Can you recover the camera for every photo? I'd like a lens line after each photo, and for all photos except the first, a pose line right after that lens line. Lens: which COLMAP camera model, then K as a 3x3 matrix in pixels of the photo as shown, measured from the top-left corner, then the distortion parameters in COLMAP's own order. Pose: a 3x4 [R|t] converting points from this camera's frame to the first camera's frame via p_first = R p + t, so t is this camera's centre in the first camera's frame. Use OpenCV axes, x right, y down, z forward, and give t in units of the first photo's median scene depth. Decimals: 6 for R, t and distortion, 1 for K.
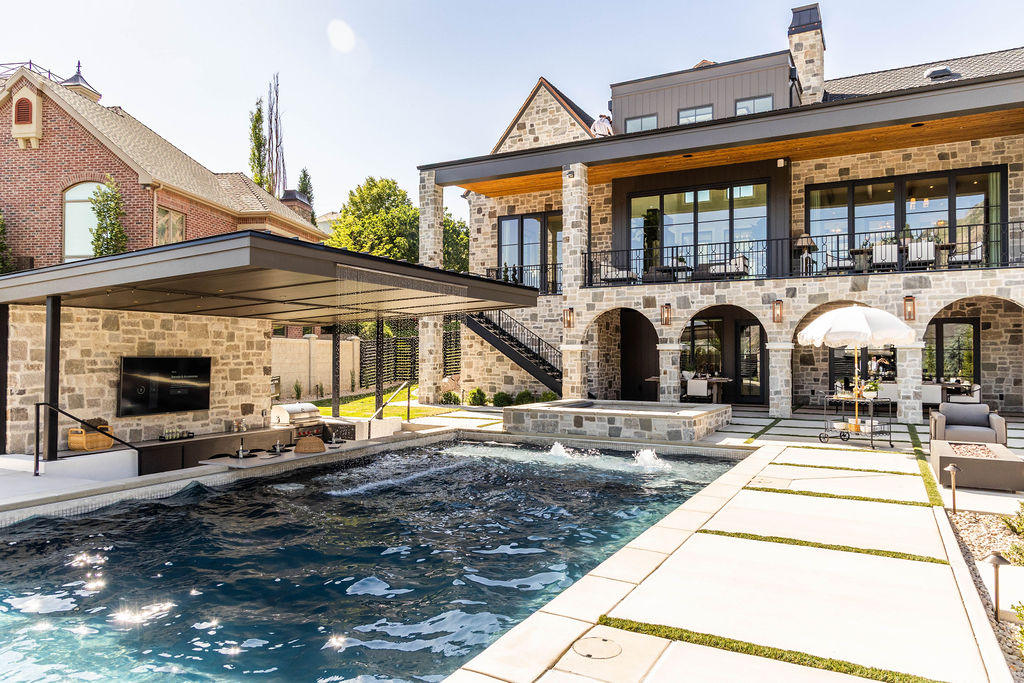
lens RADIAL K [[690.6, 0, 508.2], [0, 690.6, 339.0], [0, 0, 1]] dist [0.003097, 0.002677]
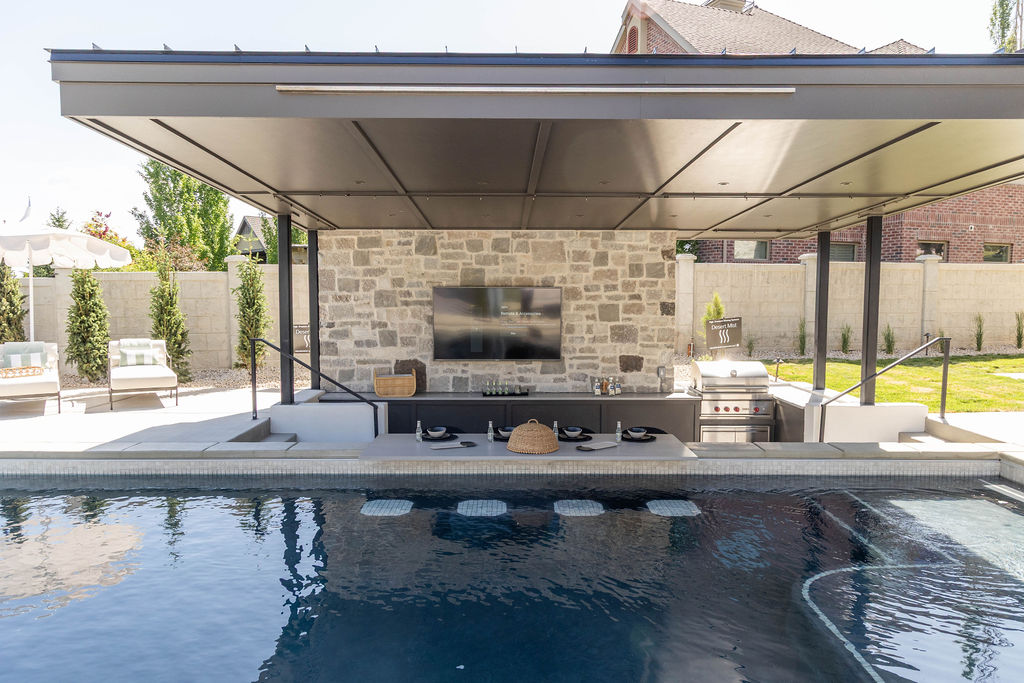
lens RADIAL K [[690.6, 0, 511.9], [0, 690.6, 343.5], [0, 0, 1]] dist [0.003097, 0.002677]
pose [[0.480669, 0.064232, -0.874547, 0.140186], [0.021669, 0.996139, 0.085073, 0.017314], [0.876635, -0.059843, 0.477421, 0.481680]]
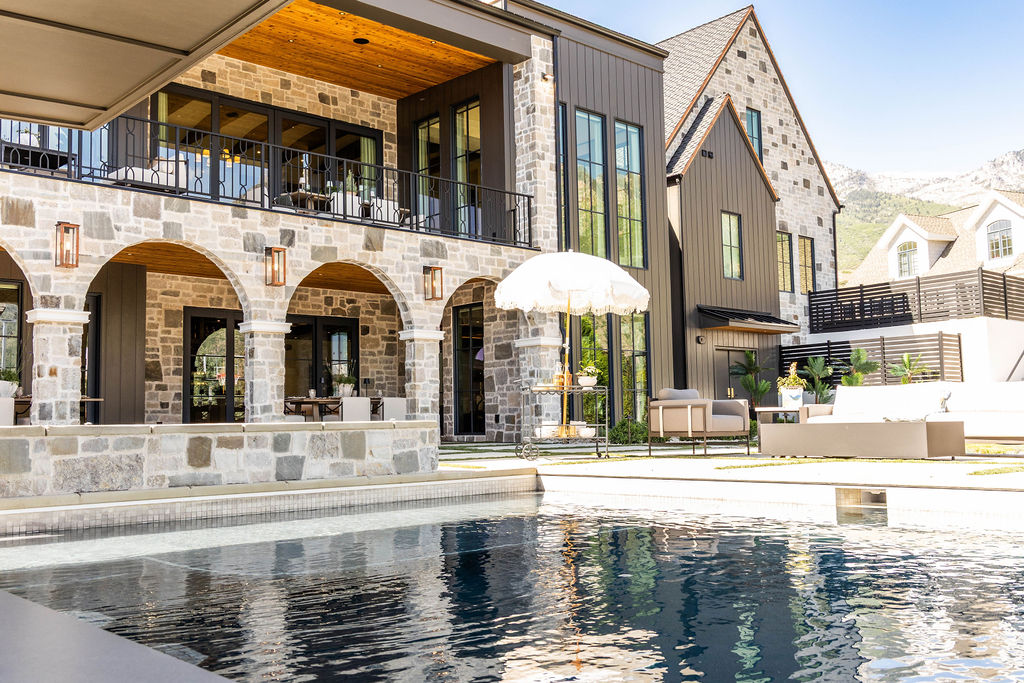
lens RADIAL K [[962.3, 0, 511.6], [0, 962.3, 345.2], [0, 0, 1]] dist [0.010853, 0.000000]
pose [[0.331819, 0.068880, 0.940825, -0.290138], [-0.002858, 0.997400, -0.072014, 0.082135], [-0.943339, 0.021207, 0.331153, 0.547462]]
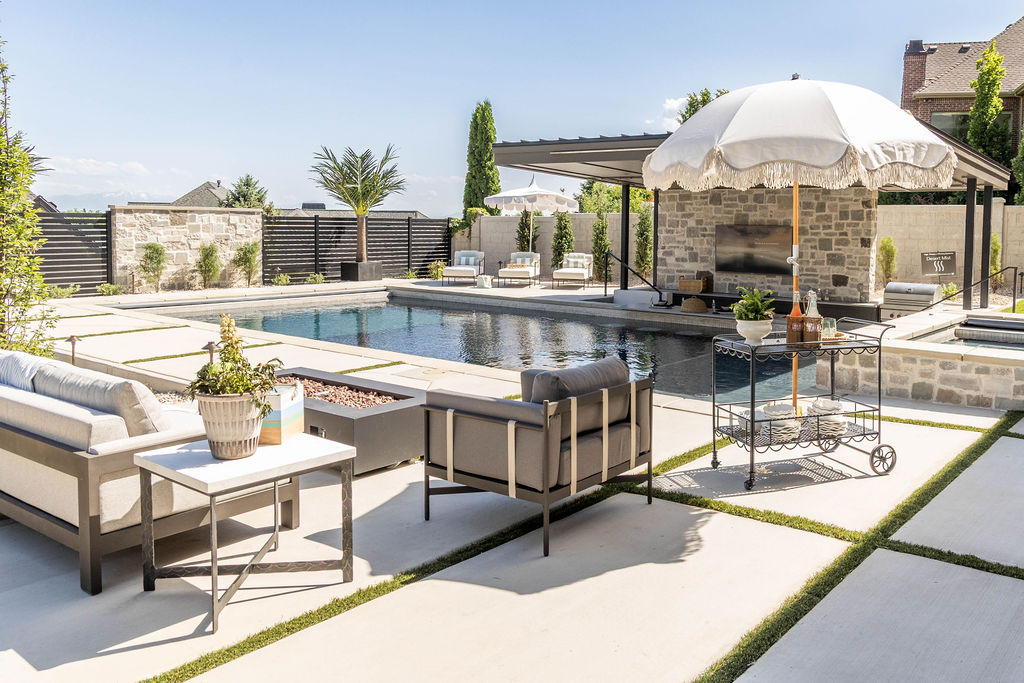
lens RADIAL K [[871.1, 0, 585.6], [0, 871.1, 297.5], [0, 0, 1]] dist [-0.008532, -0.009254]
pose [[-0.160270, 0.085720, -0.983344, 0.762714], [0.013924, 0.996319, 0.084581, 0.013396], [0.986975, -0.000137, -0.160873, 0.713227]]
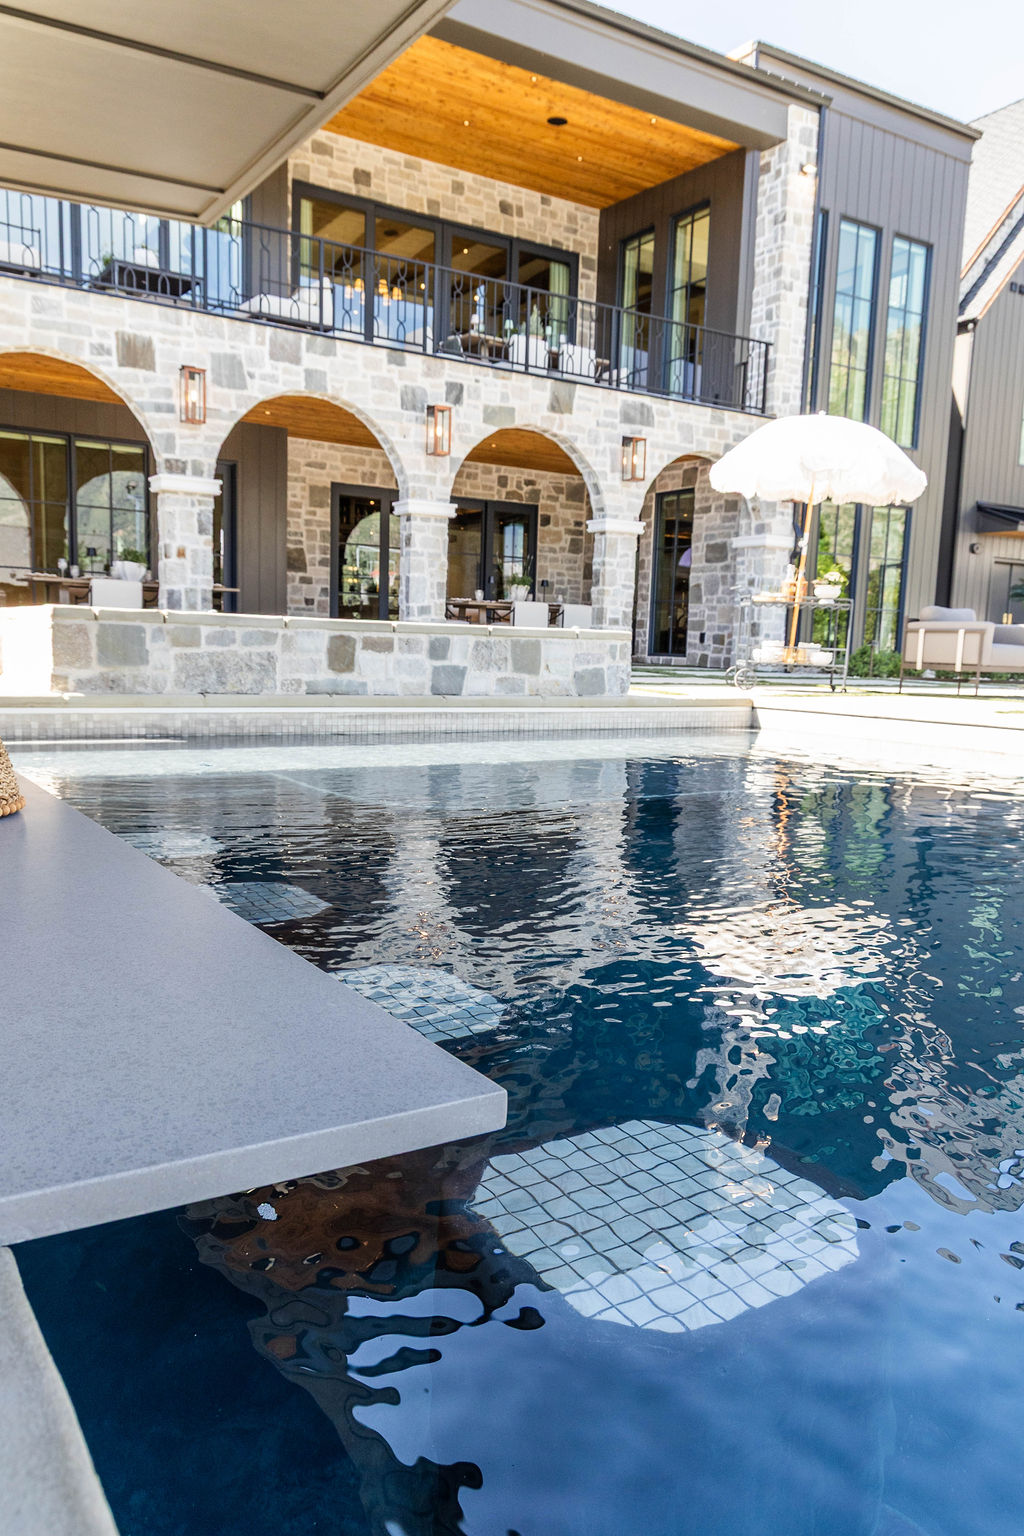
lens RADIAL K [[1130.3, 0, 513.5], [0, 1130.3, 804.8], [0, 0, 1]] dist [0.014856, -0.006043]
pose [[0.489492, -0.109522, 0.865103, -0.262147], [-0.052555, 0.986573, 0.154637, 0.086425], [-0.870423, -0.121159, 0.477163, 0.562881]]
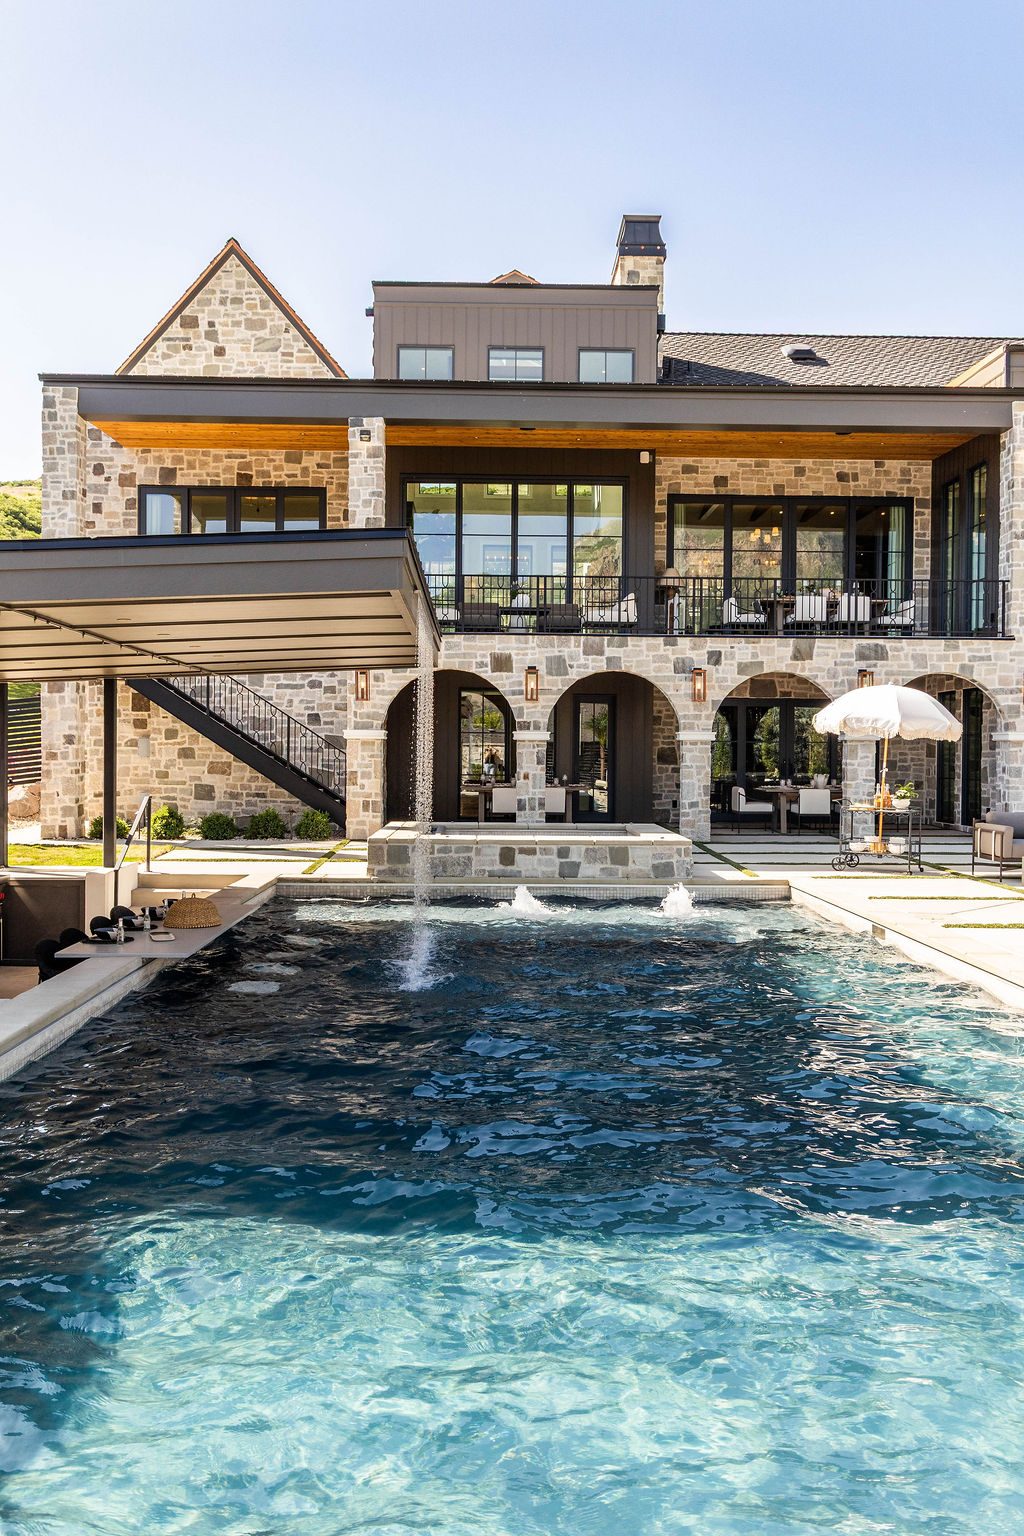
lens RADIAL K [[1239.0, 0, 508.6], [0, 1239.0, 771.0], [0, 0, 1]] dist [-0.001414, 0.000748]
pose [[0.869050, -0.004331, 0.494706, -0.371020], [-0.017487, 0.999068, 0.039467, -0.000183], [-0.494416, -0.042949, 0.868164, 0.033016]]
